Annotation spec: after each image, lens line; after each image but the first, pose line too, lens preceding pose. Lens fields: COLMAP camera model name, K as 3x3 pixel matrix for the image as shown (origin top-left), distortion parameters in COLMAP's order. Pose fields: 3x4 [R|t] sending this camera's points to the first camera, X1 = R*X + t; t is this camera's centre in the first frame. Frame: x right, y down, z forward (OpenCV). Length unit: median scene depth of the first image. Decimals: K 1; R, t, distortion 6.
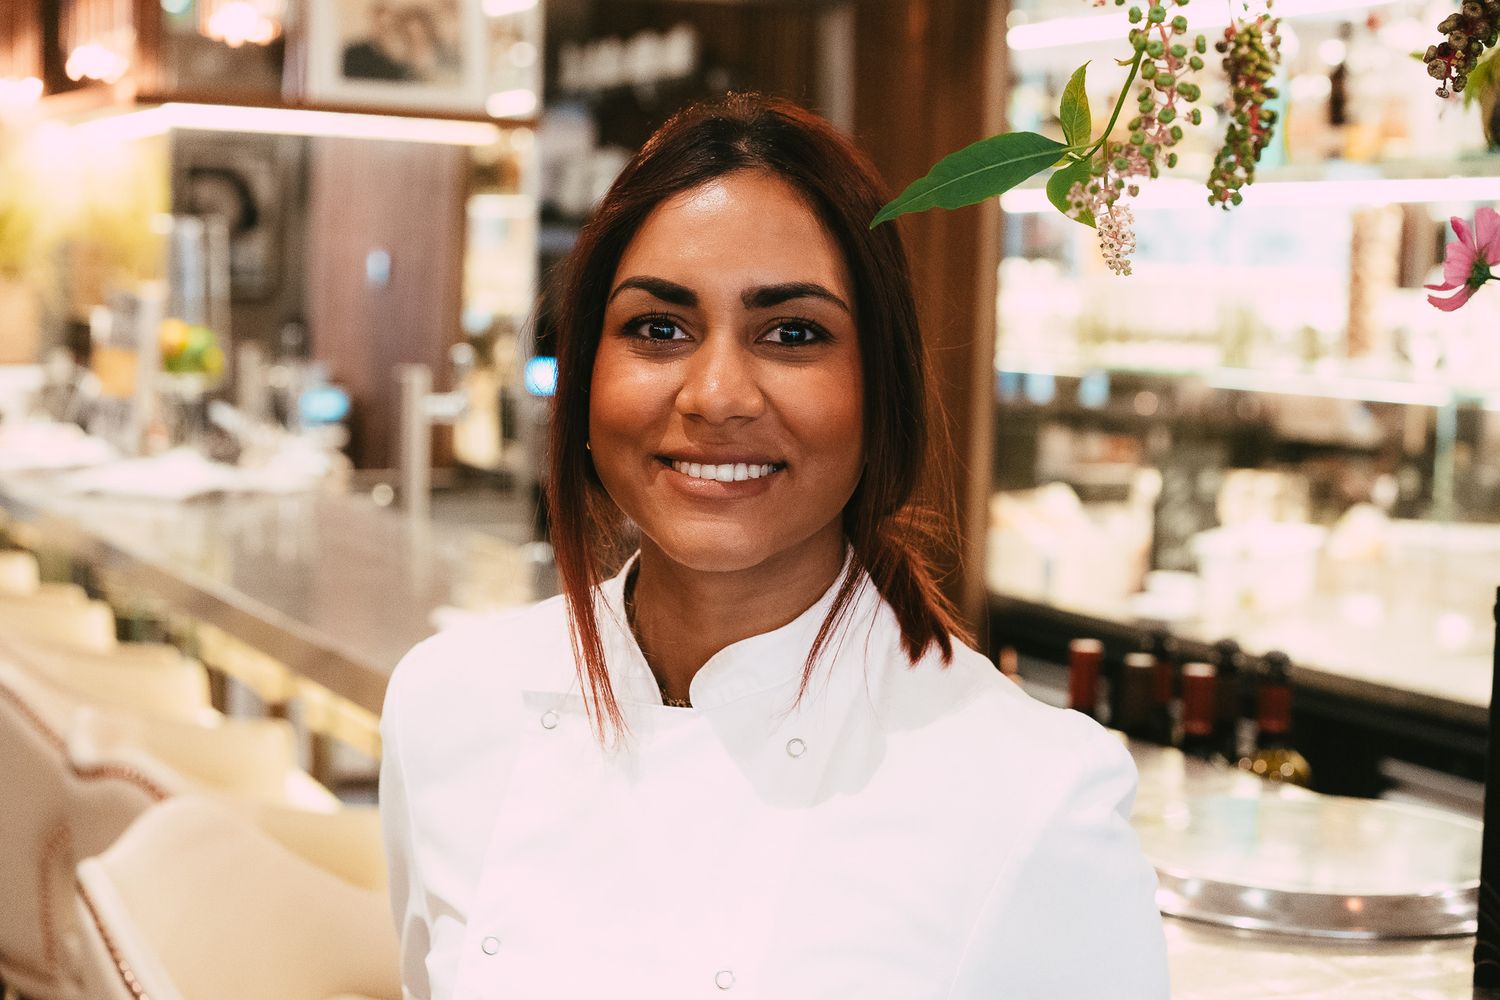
lens RADIAL K [[2373.2, 0, 749.5], [0, 2373.2, 514.6], [0, 0, 1]] dist [0.033136, -0.083407]
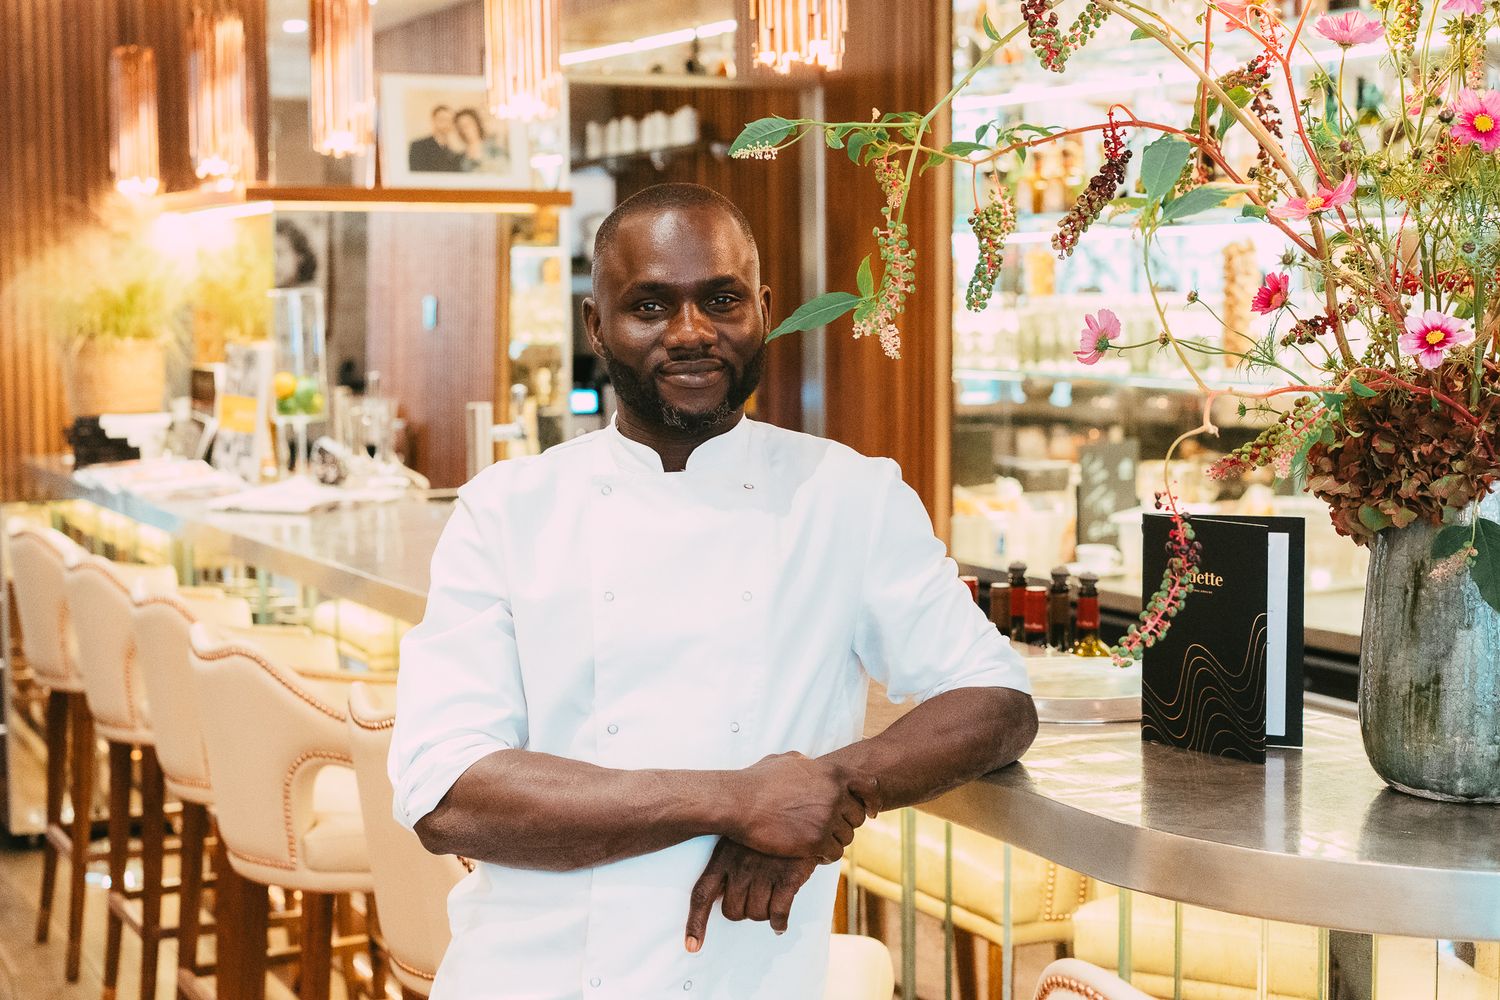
lens RADIAL K [[2349.9, 0, 767.6], [0, 2349.9, 518.8], [0, 0, 1]] dist [0.023715, 0.002225]
pose [[0.999243, -0.038657, -0.004374, 0.012563], [0.038650, 0.999251, -0.001727, 0.007587], [0.004438, 0.001557, 0.999989, -0.228674]]
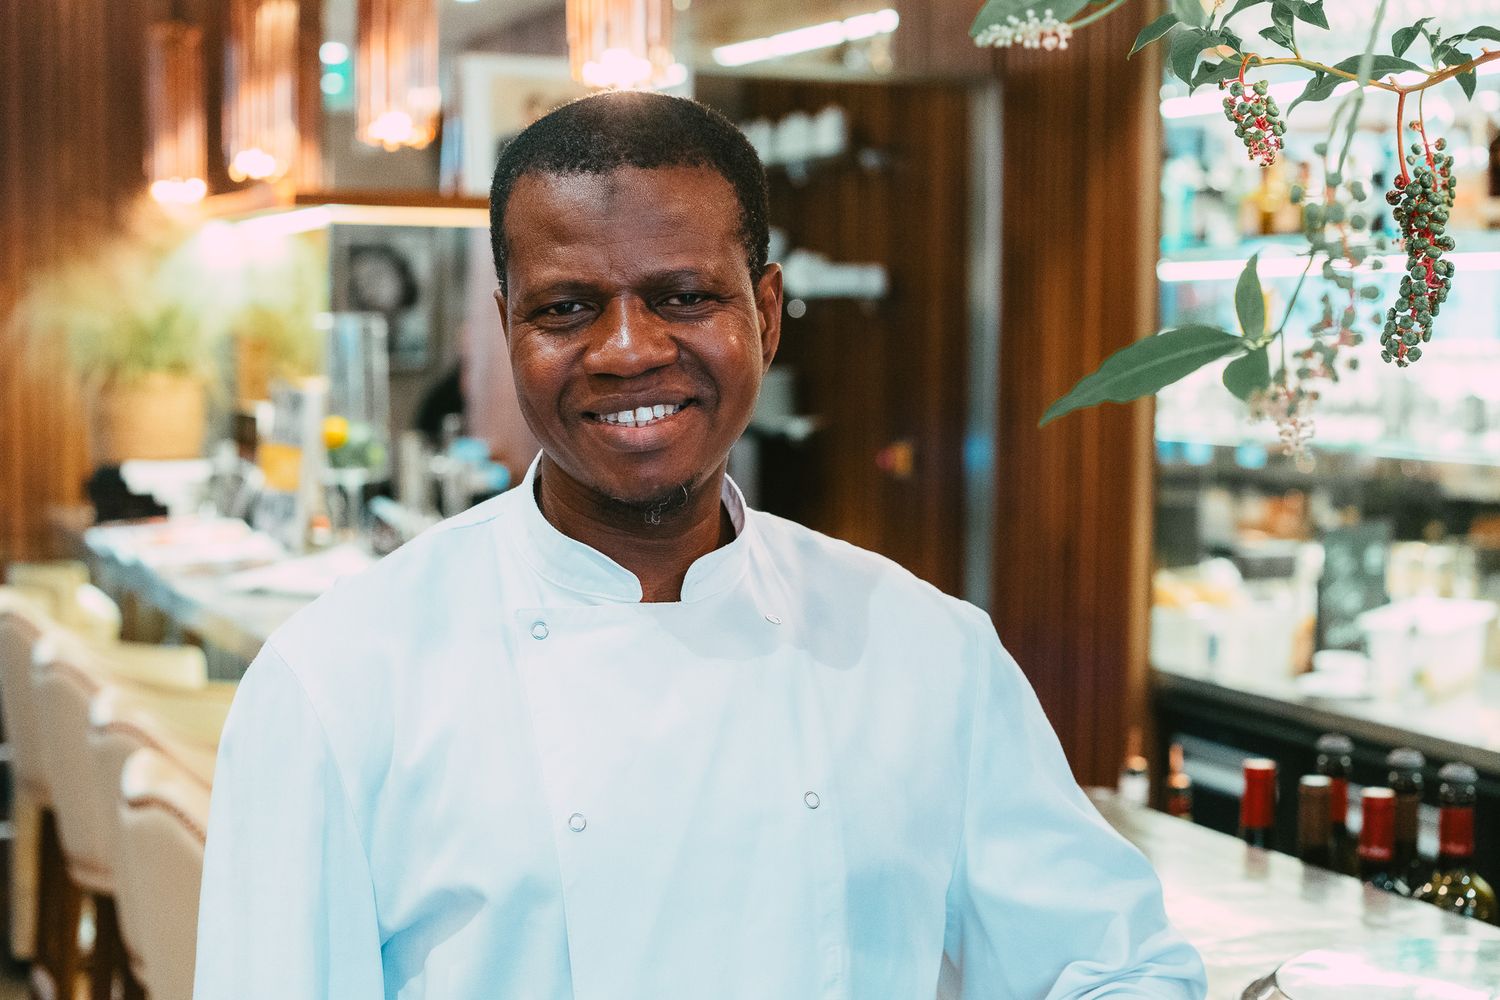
lens RADIAL K [[2364.3, 0, 773.5], [0, 2364.3, 504.4], [0, 0, 1]] dist [0.009200, 0.057664]
pose [[0.998311, -0.018364, -0.055119, -0.001252], [0.016963, 0.999524, -0.025772, -0.014762], [0.055566, 0.024793, 0.998147, 0.005866]]
